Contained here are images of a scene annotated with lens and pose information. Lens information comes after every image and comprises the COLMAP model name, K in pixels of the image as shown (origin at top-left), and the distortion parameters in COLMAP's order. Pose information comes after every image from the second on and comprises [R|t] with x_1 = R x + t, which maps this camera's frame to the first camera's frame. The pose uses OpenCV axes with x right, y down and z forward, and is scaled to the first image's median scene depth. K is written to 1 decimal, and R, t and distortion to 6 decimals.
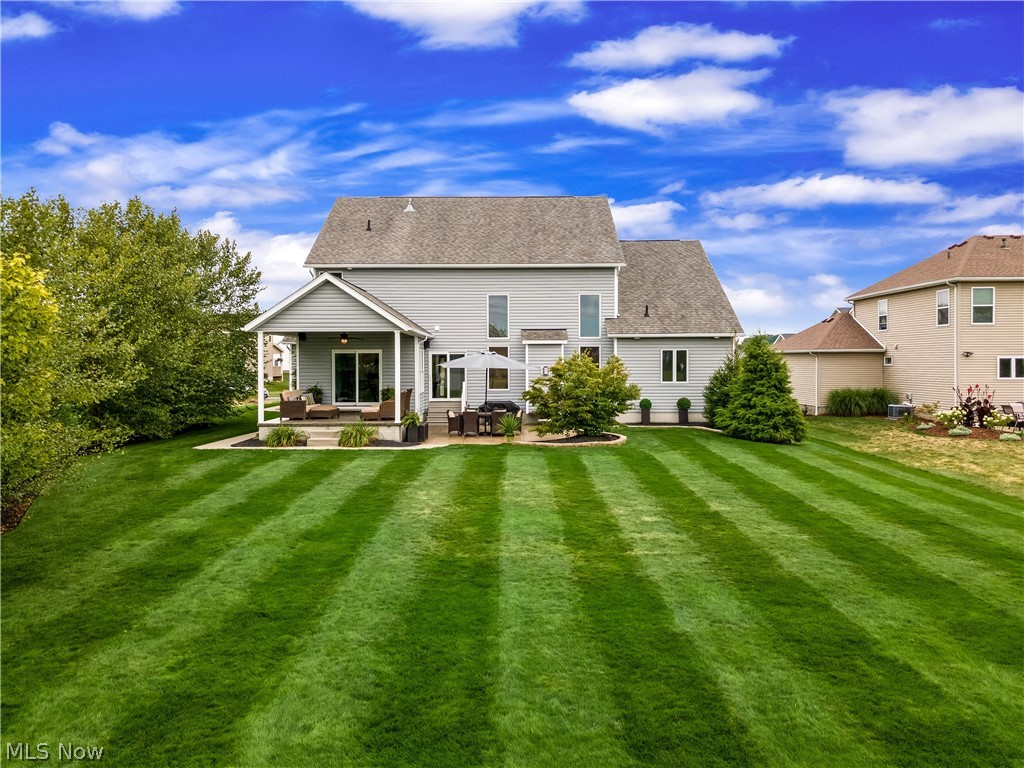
lens RADIAL K [[779.9, 0, 512.0], [0, 779.9, 384.0], [0, 0, 1]] dist [0.006293, 0.002265]
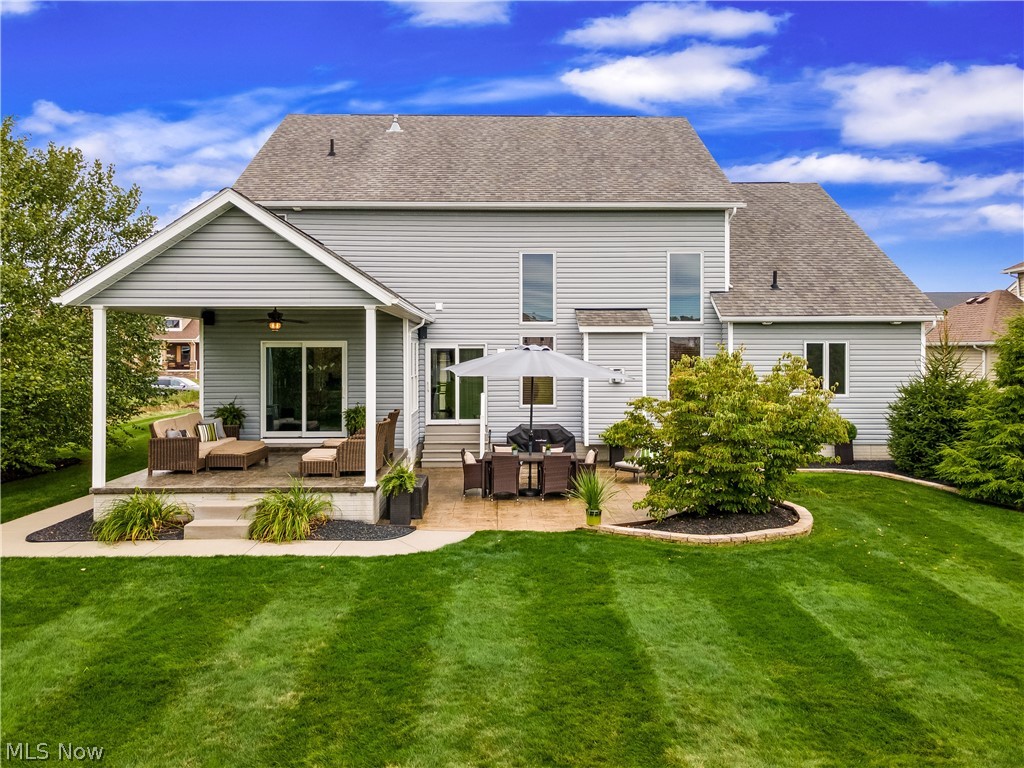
lens RADIAL K [[779.9, 0, 512.0], [0, 779.9, 384.0], [0, 0, 1]] dist [0.006293, 0.002265]
pose [[0.999860, 0.002358, 0.016541, -0.051542], [-0.002579, 0.999908, 0.013344, -0.019569], [-0.016508, -0.013385, 0.999774, 0.403897]]
